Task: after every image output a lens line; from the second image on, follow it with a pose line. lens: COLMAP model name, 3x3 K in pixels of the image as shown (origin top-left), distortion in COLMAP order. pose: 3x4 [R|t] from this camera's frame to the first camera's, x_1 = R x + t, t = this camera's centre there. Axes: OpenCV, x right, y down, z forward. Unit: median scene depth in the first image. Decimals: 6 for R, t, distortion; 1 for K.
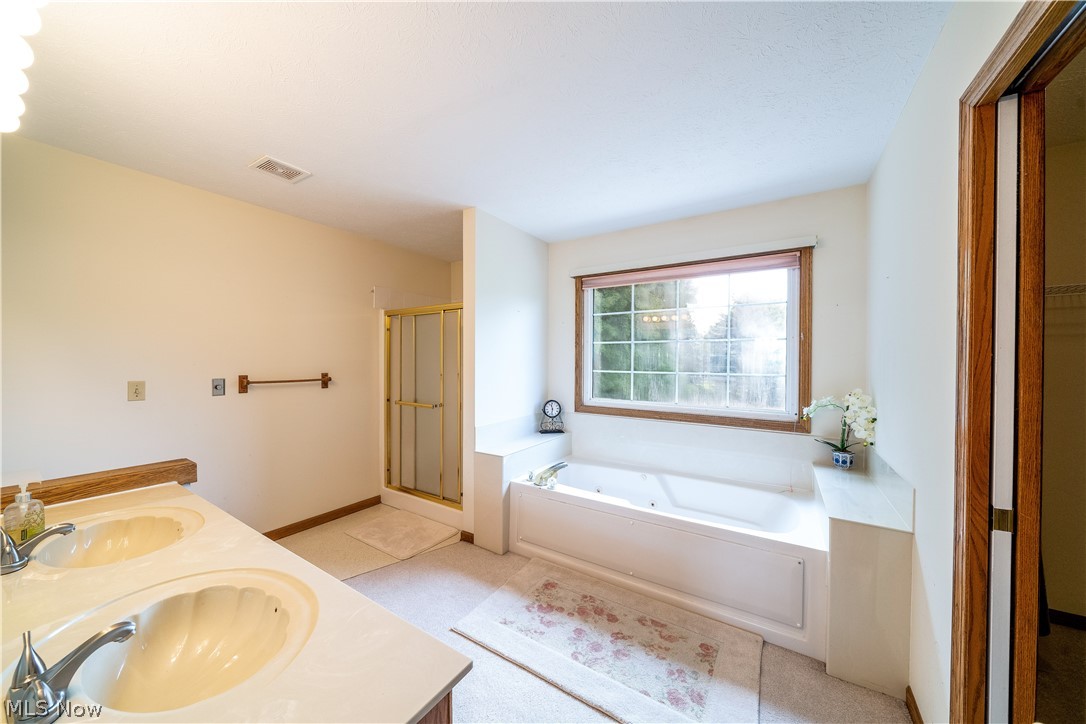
lens RADIAL K [[377.4, 0, 549.2], [0, 377.4, 361.5], [0, 0, 1]] dist [-0.001309, -0.000067]
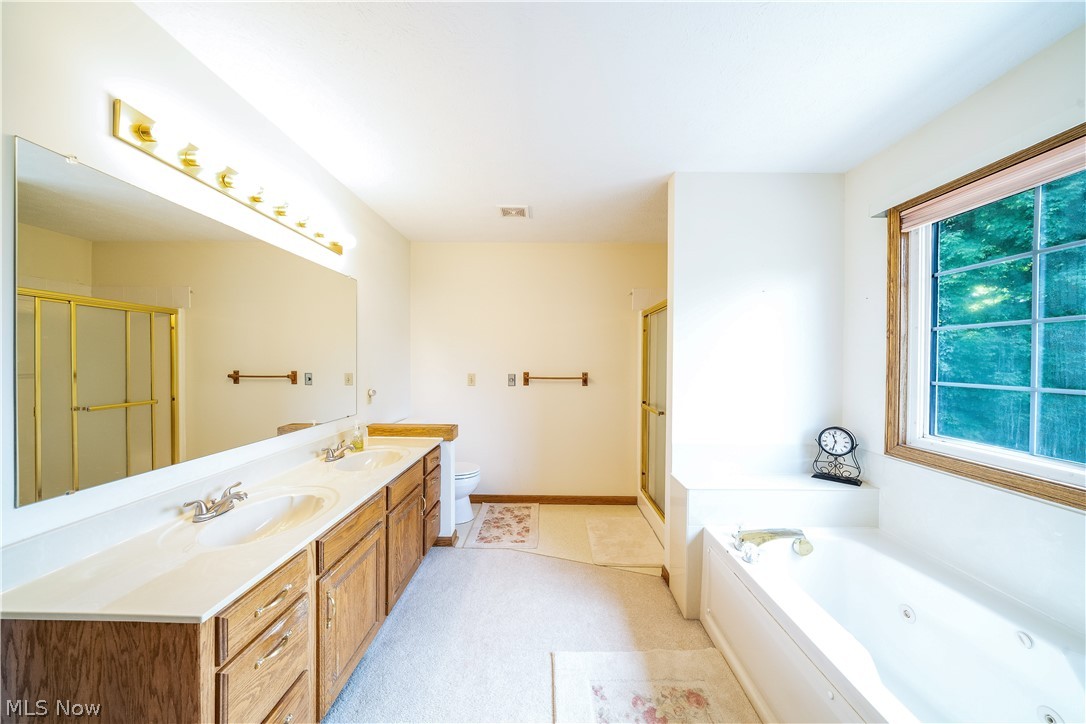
lens RADIAL K [[377.4, 0, 545.5], [0, 377.4, 362.1], [0, 0, 1]] dist [-0.001309, -0.000067]
pose [[0.522242, 0.002899, -0.852793, 0.288519], [-0.010590, 0.999939, -0.003086, 0.003583], [0.852732, 0.010642, 0.522241, 0.282739]]
